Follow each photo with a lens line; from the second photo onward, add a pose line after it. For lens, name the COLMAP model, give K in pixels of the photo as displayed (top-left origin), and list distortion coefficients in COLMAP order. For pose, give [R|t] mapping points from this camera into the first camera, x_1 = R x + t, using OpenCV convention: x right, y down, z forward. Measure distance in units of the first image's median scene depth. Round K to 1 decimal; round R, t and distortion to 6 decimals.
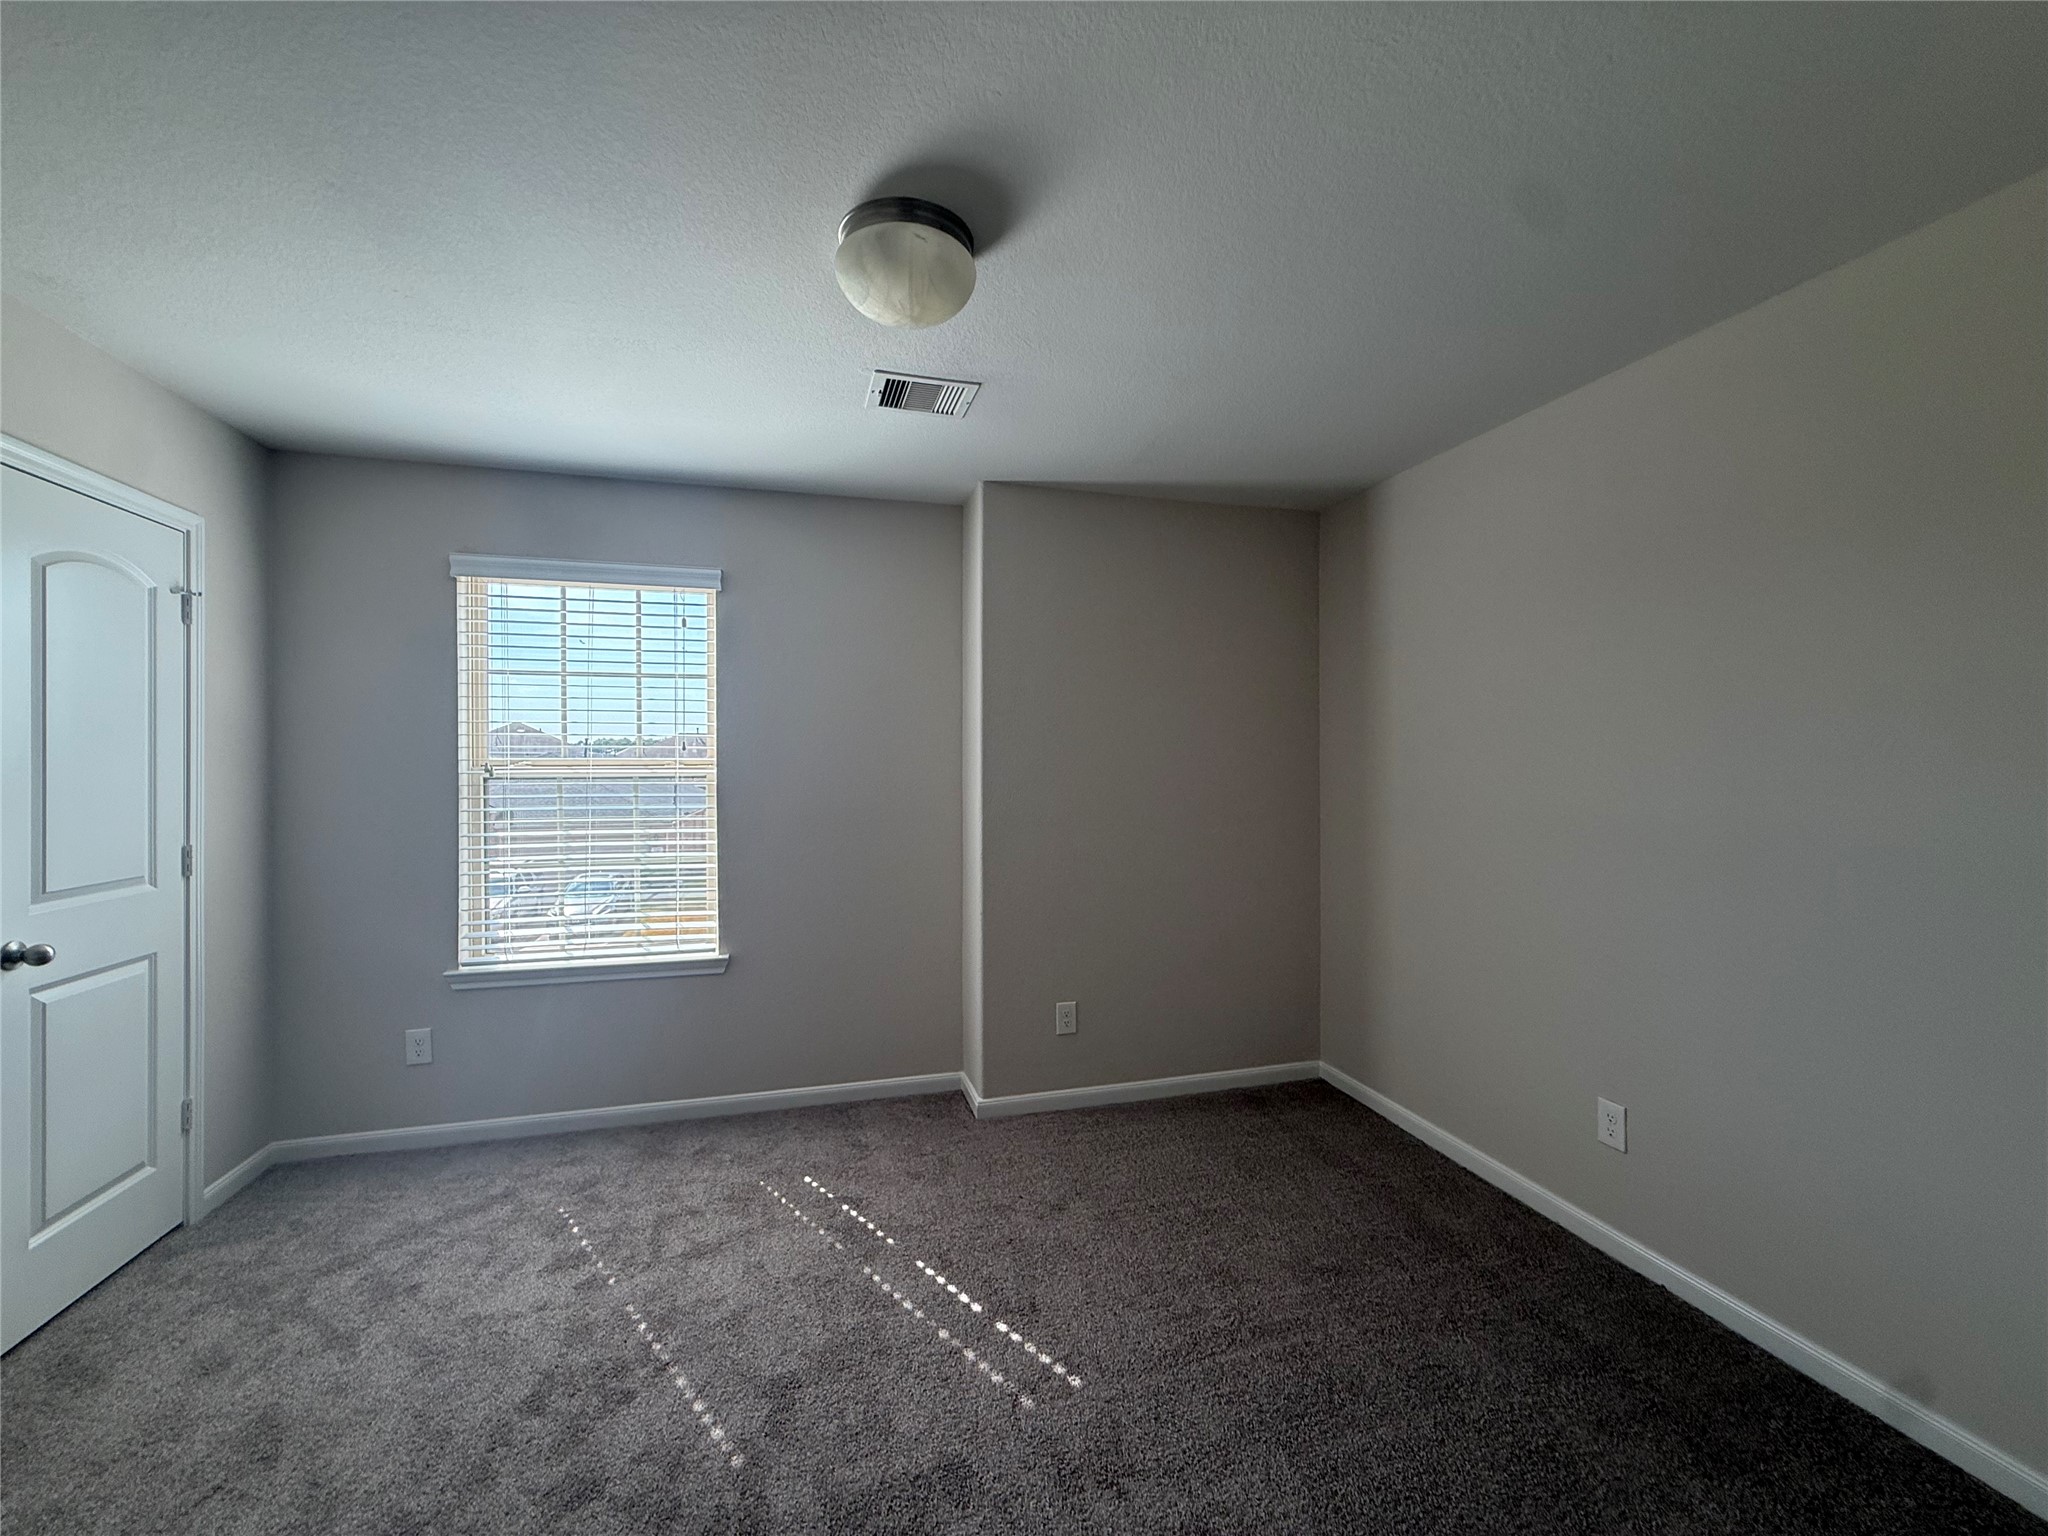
lens RADIAL K [[818.8, 0, 1022.9], [0, 818.8, 768.3], [0, 0, 1]] dist [-0.001441, 0.002560]
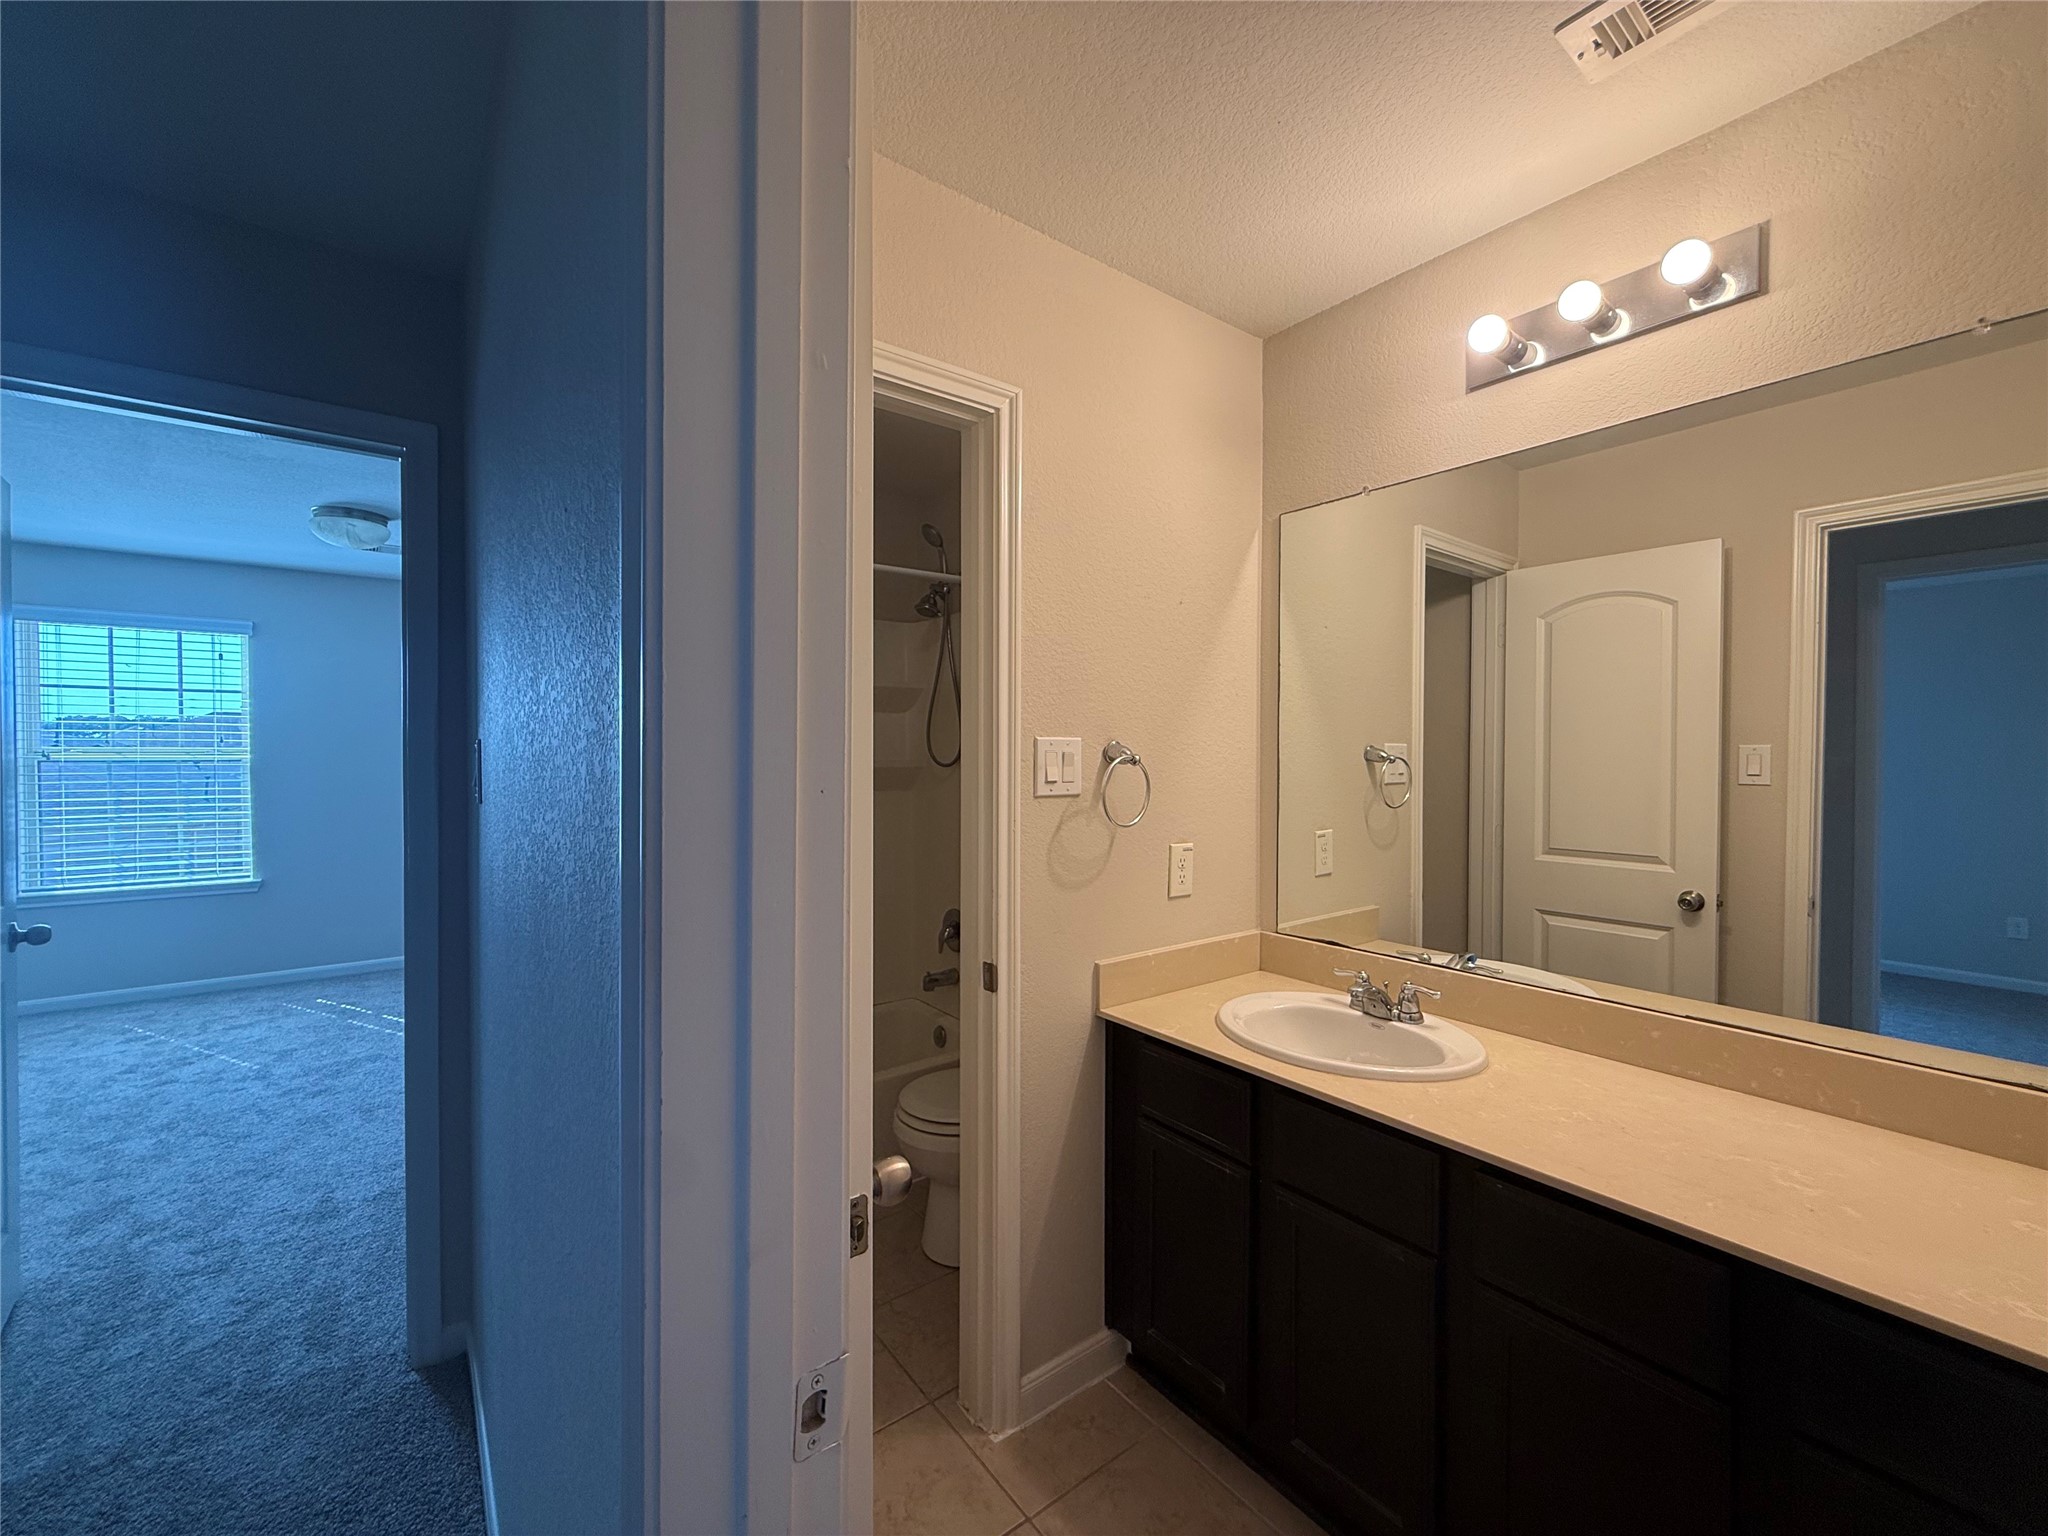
lens RADIAL K [[818.8, 0, 1025.7], [0, 818.8, 768.6], [0, 0, 1]] dist [-0.001441, 0.002560]
pose [[0.929826, -0.003479, 0.367984, 0.397707], [-0.006063, 0.999675, 0.024772, -0.019380], [-0.367950, -0.025265, 0.929502, -0.927626]]
